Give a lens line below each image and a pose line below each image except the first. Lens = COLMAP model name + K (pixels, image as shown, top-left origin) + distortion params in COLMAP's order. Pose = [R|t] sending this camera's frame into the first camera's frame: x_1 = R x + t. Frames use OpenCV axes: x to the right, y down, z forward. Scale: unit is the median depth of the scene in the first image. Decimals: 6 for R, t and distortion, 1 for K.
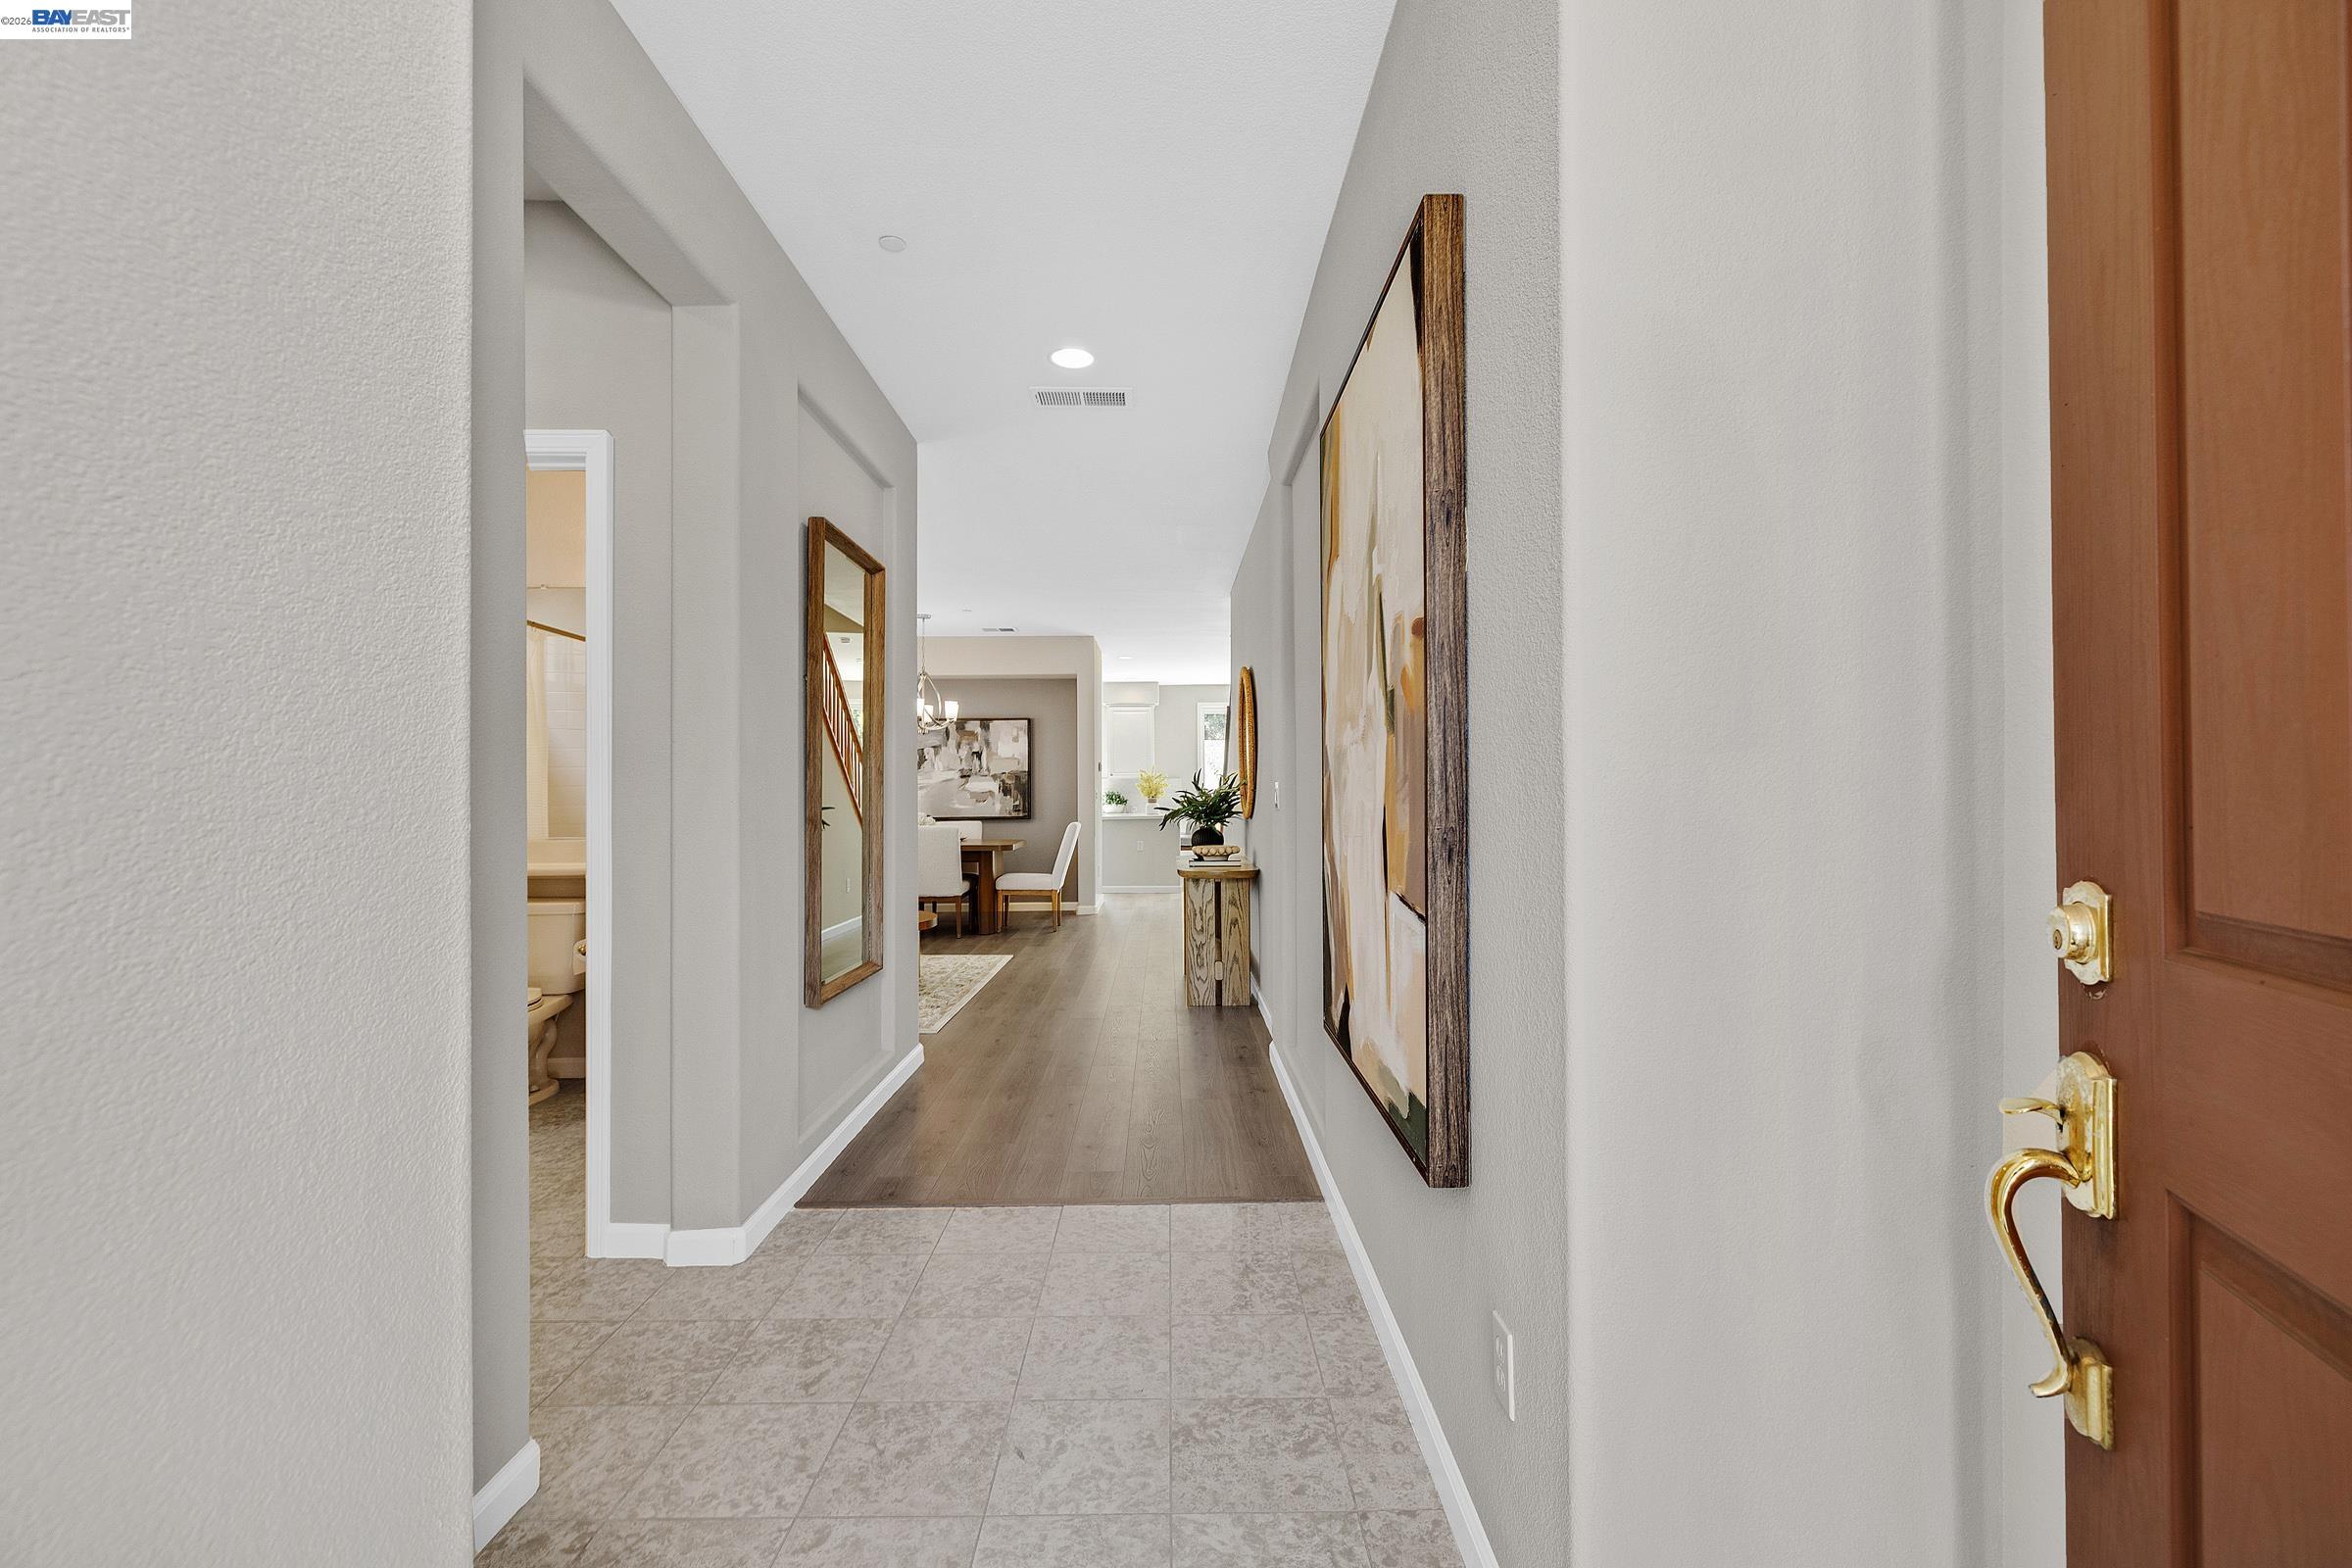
lens RADIAL K [[993.1, 0, 1176.8], [0, 993.1, 786.3], [0, 0, 1]] dist [0.005329, -0.000244]
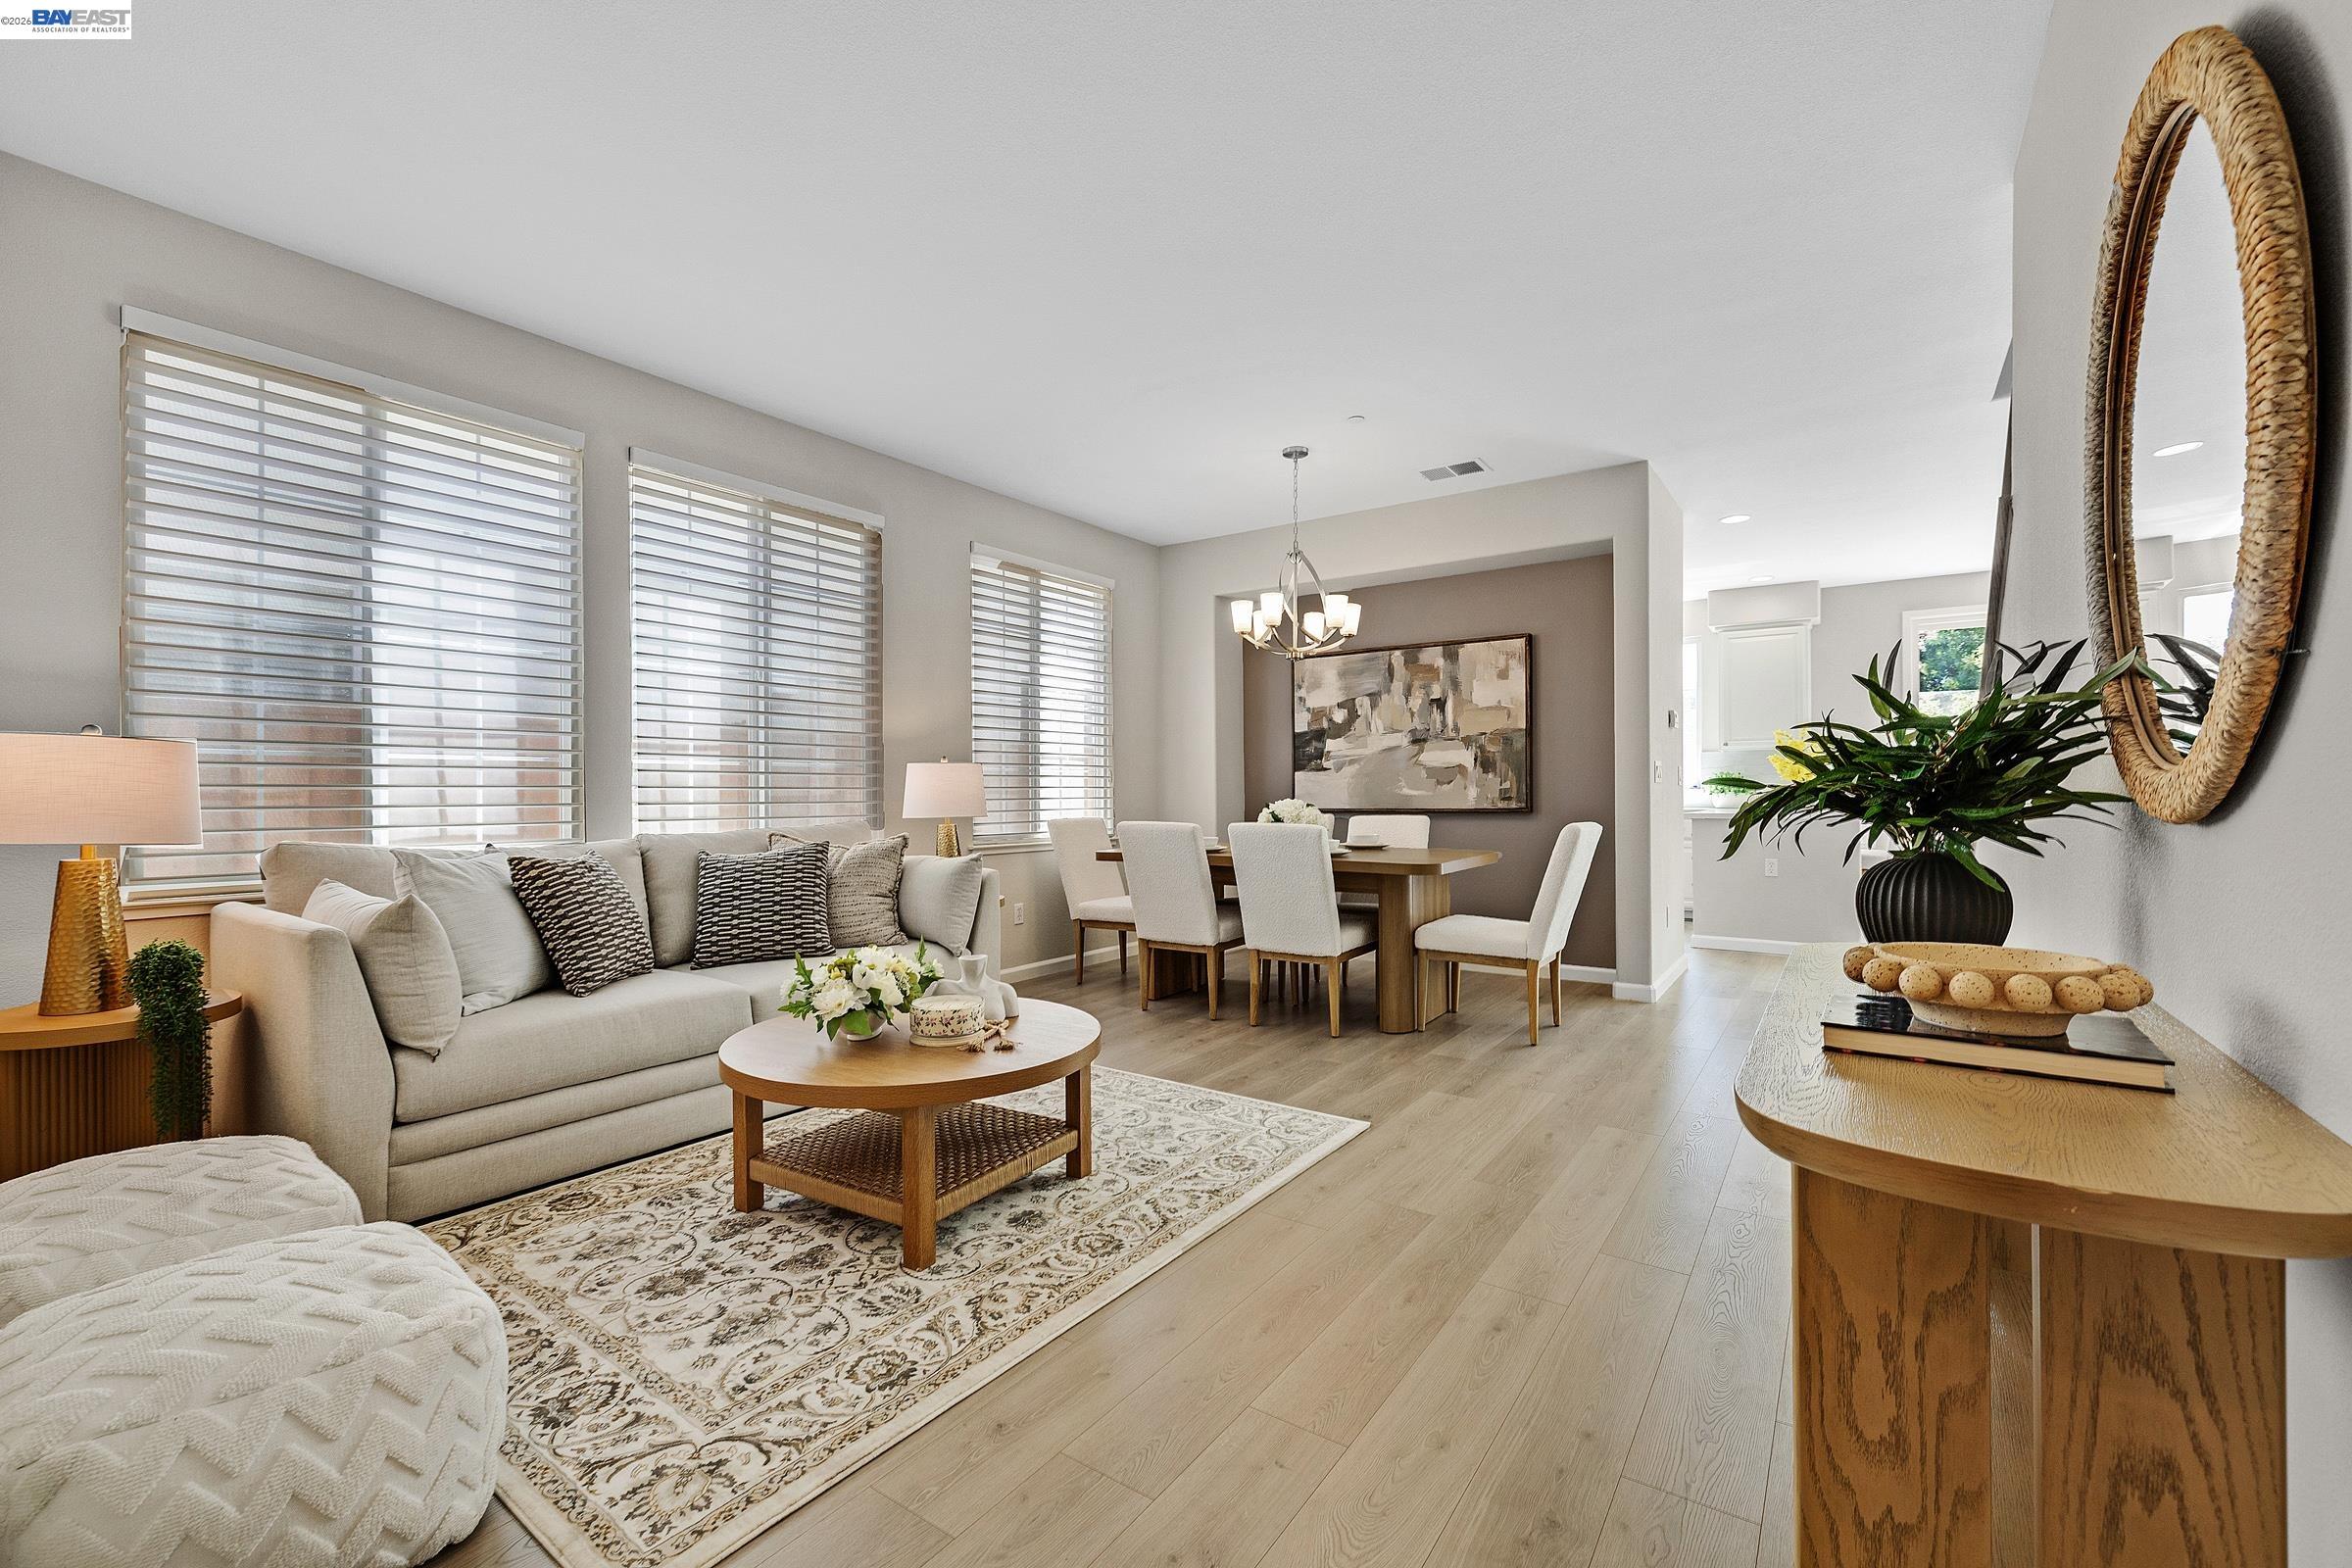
lens RADIAL K [[993.1, 0, 1178.1], [0, 993.1, 786.5], [0, 0, 1]] dist [0.005329, -0.000244]
pose [[0.818736, -0.000518, -0.574170, 0.012139], [0.004055, 0.999980, 0.004881, 0.013758], [0.574156, -0.006324, 0.818722, 0.426417]]
